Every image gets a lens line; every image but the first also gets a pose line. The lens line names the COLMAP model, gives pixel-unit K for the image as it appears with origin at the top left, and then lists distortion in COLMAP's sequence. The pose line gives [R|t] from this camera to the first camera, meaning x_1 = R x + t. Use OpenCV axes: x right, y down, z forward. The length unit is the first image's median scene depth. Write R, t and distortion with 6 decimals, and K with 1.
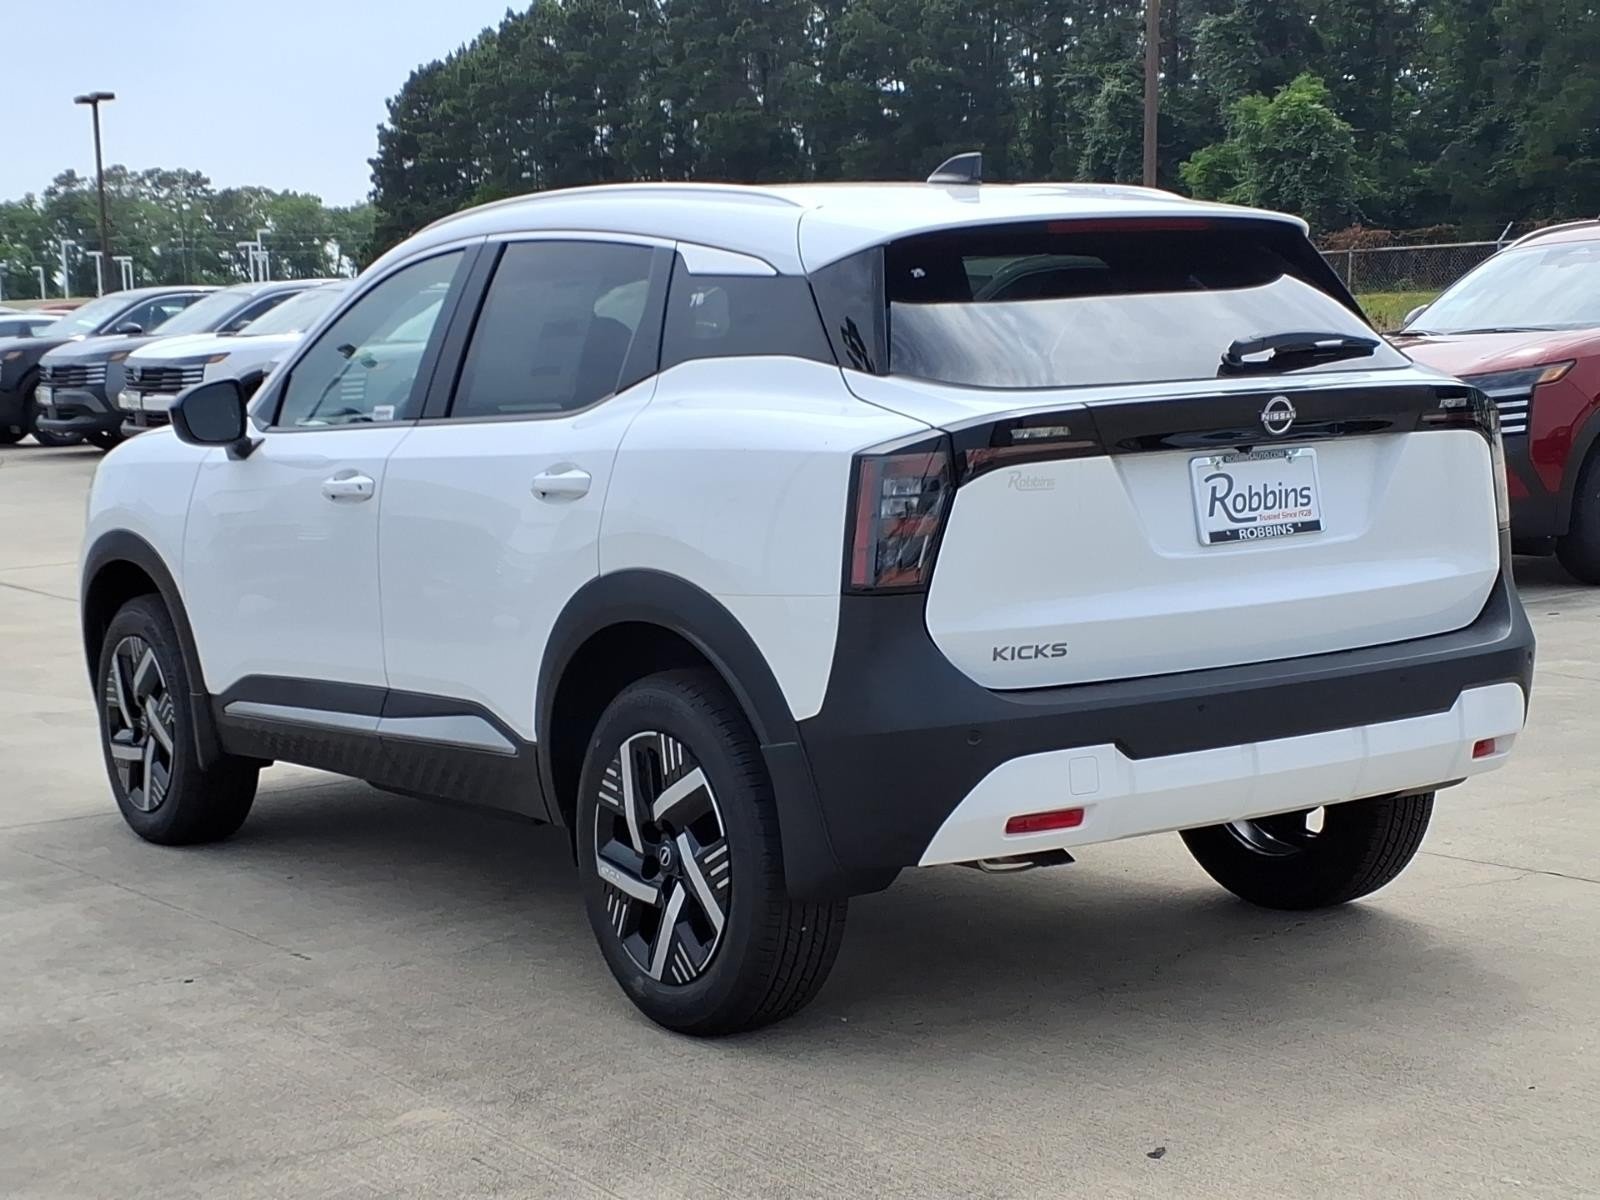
lens RADIAL K [[2665.5, 0, 796.6], [0, 2665.5, 600.8], [0, 0, 1]] dist [0.167492, 0.000000]
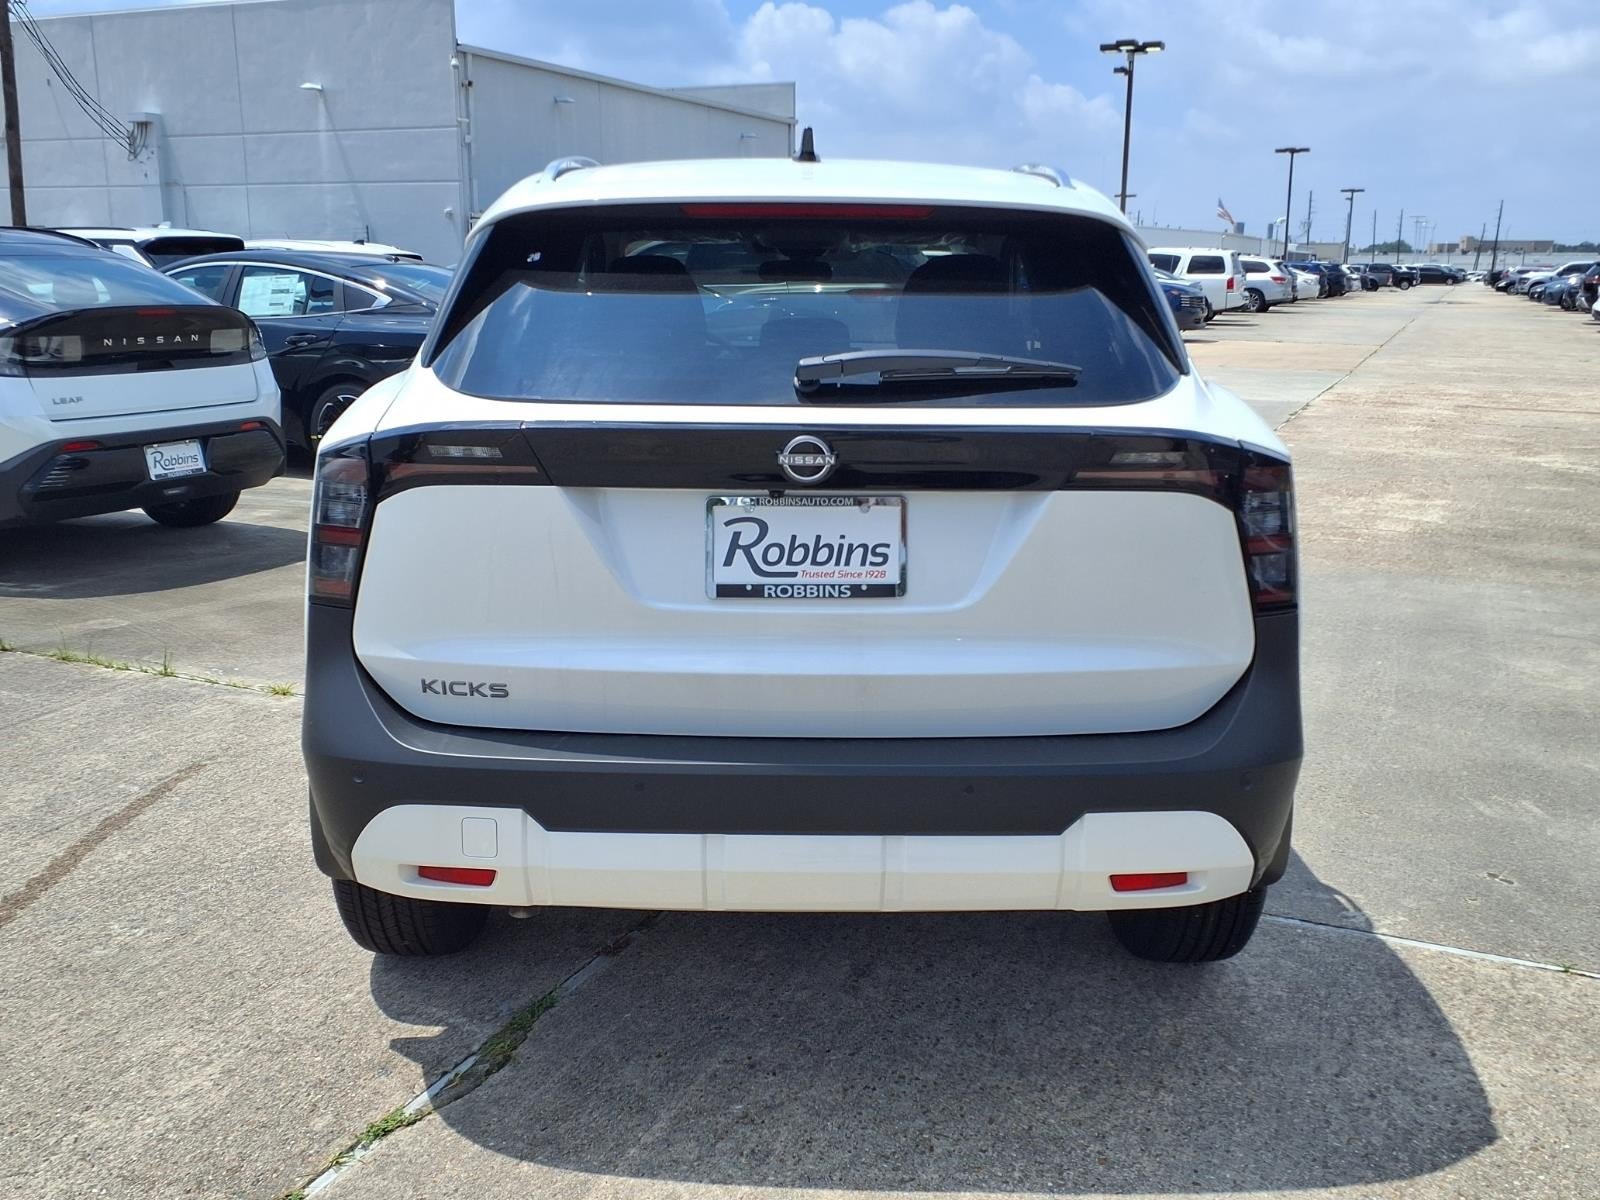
lens RADIAL K [[1499.6, 0, 813.2], [0, 1499.6, 600.3], [0, 0, 1]] dist [0.026078, 0.000000]
pose [[0.825087, 0.173453, -0.537723, 0.427711], [-0.099627, 0.981463, 0.163721, -0.099765], [0.556153, -0.081513, 0.827073, 0.606292]]
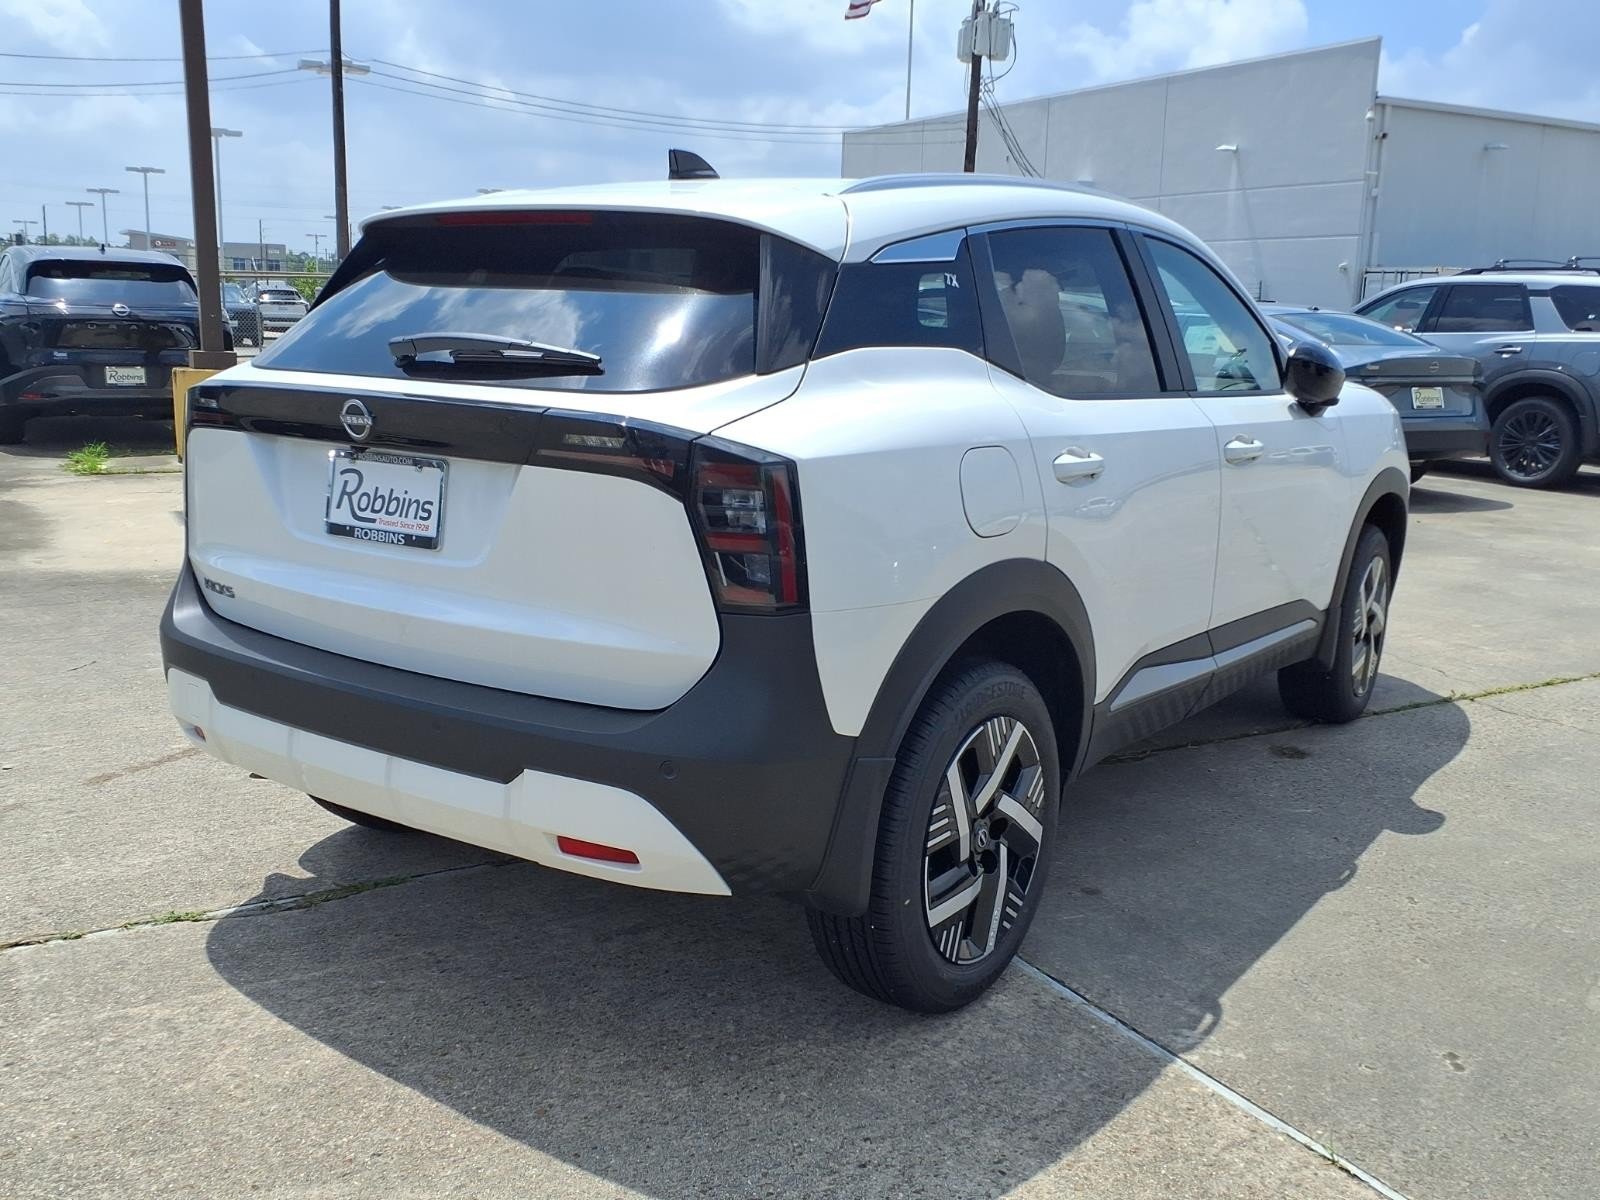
lens RADIAL K [[1499.6, 0, 795.4], [0, 1499.6, 591.0], [0, 0, 1]] dist [0.026078, 0.000000]
pose [[0.335658, 0.227664, -0.914058, 0.731723], [-0.130661, 0.972227, 0.194171, -0.132614], [0.932878, 0.054256, 0.356083, 0.940081]]
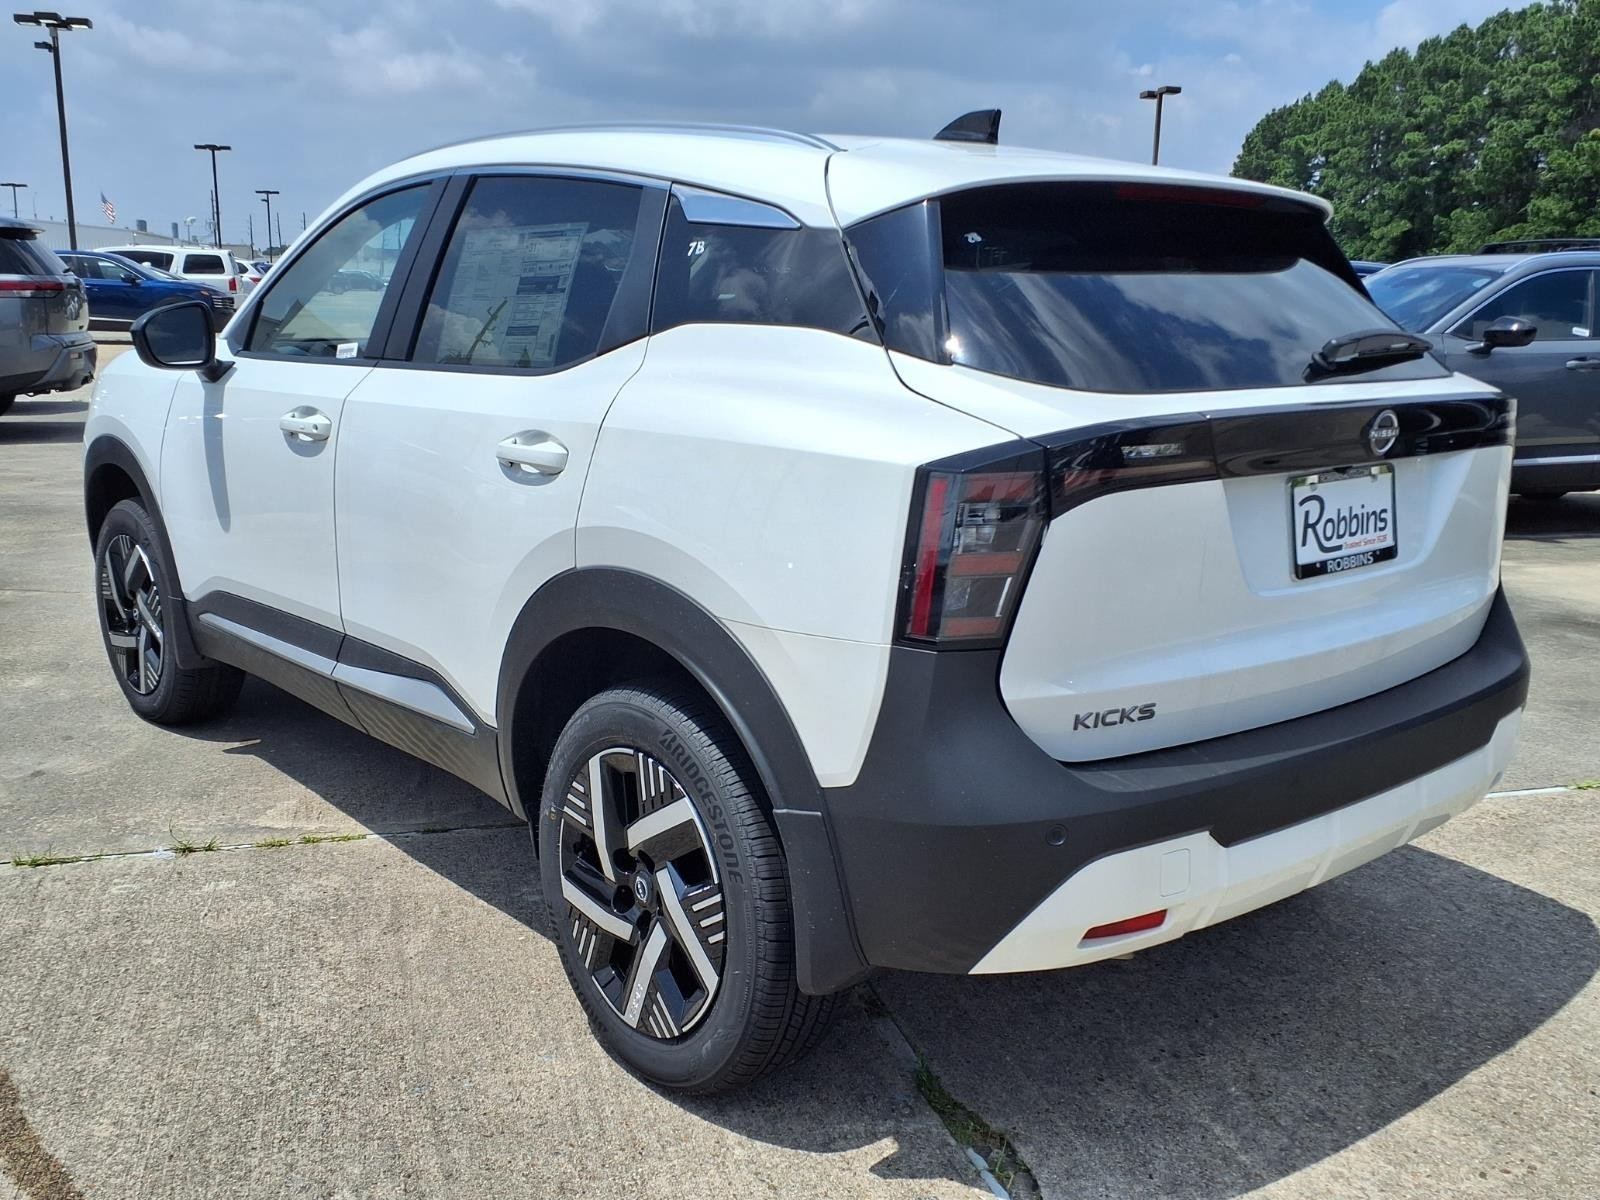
lens RADIAL K [[1499.6, 0, 814.3], [0, 1499.6, 609.7], [0, 0, 1]] dist [0.026078, 0.000000]
pose [[0.993106, 0.034461, 0.112041, -0.052848], [-0.047438, 0.992197, 0.115307, -0.058277], [-0.107193, -0.119827, 0.986991, 0.527639]]
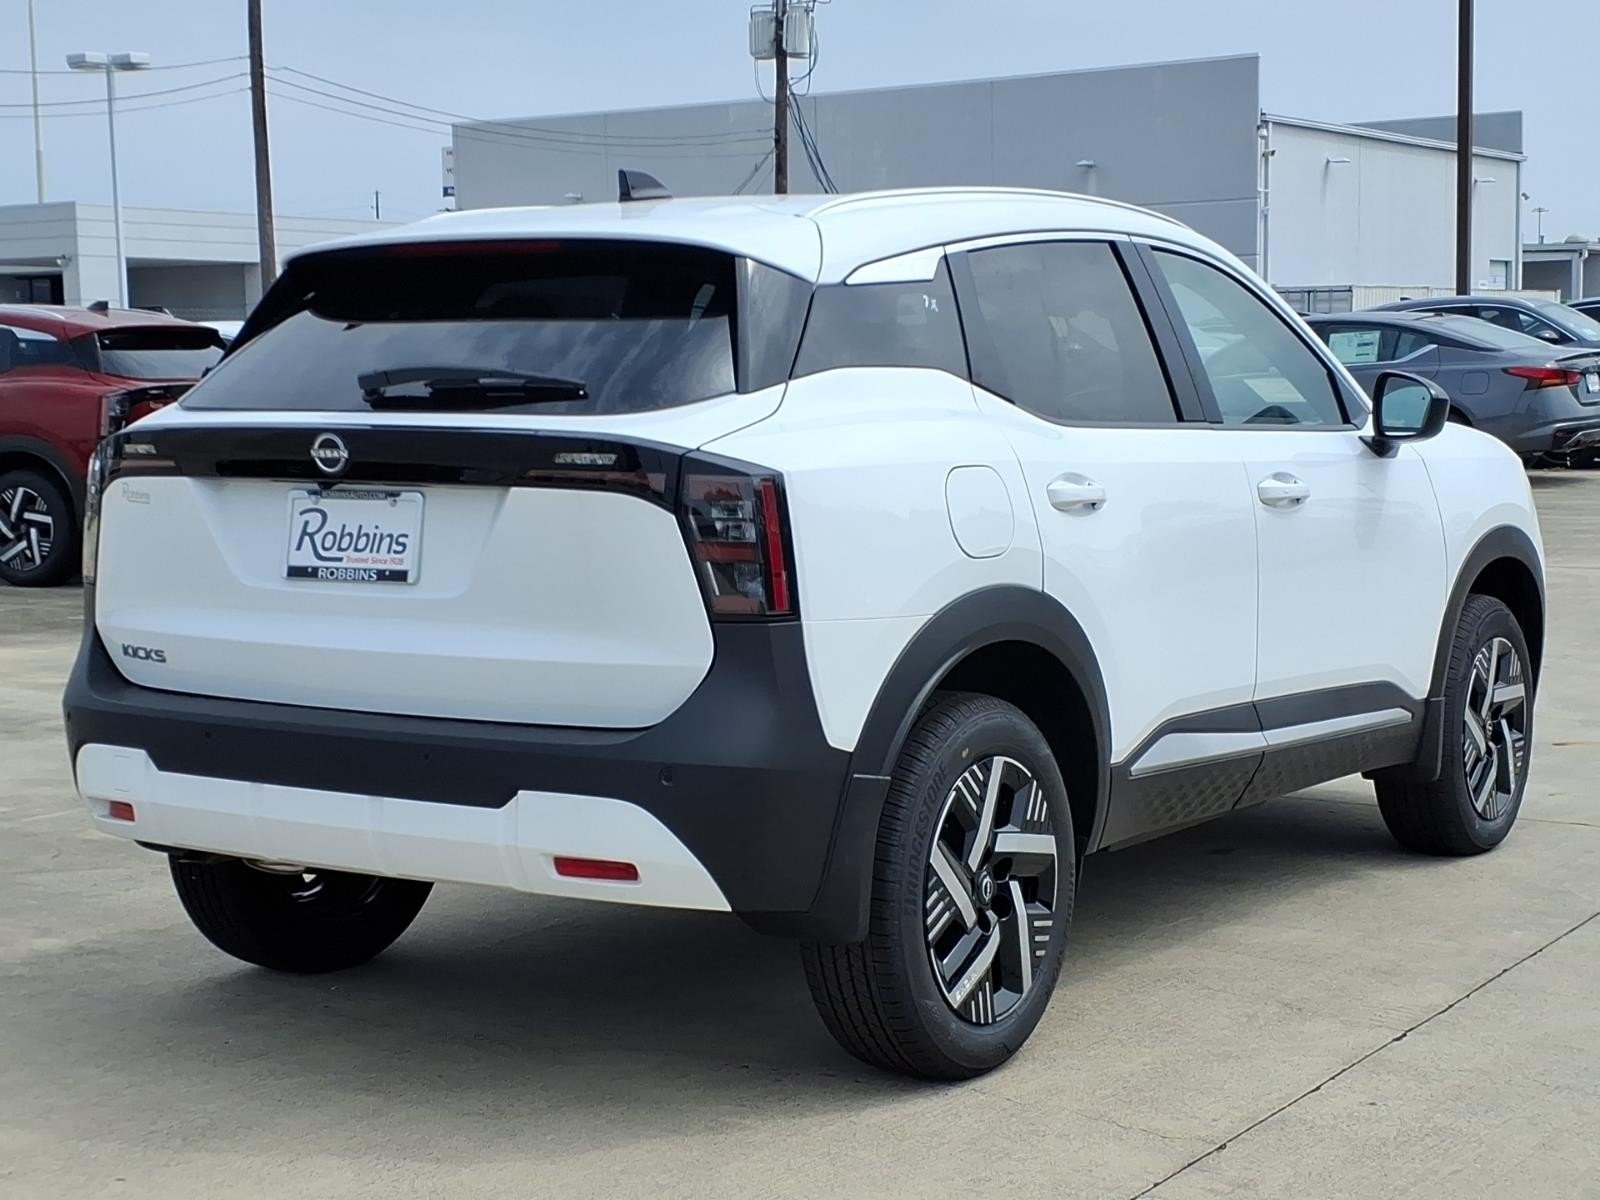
lens RADIAL K [[2665.5, 0, 787.7], [0, 2665.5, 590.6], [0, 0, 1]] dist [0.167492, 0.000000]
pose [[0.370597, 0.115604, -0.921571, 1.101151], [-0.103557, 0.991180, 0.082692, -0.114032], [0.923002, 0.064790, 0.379300, 0.778466]]
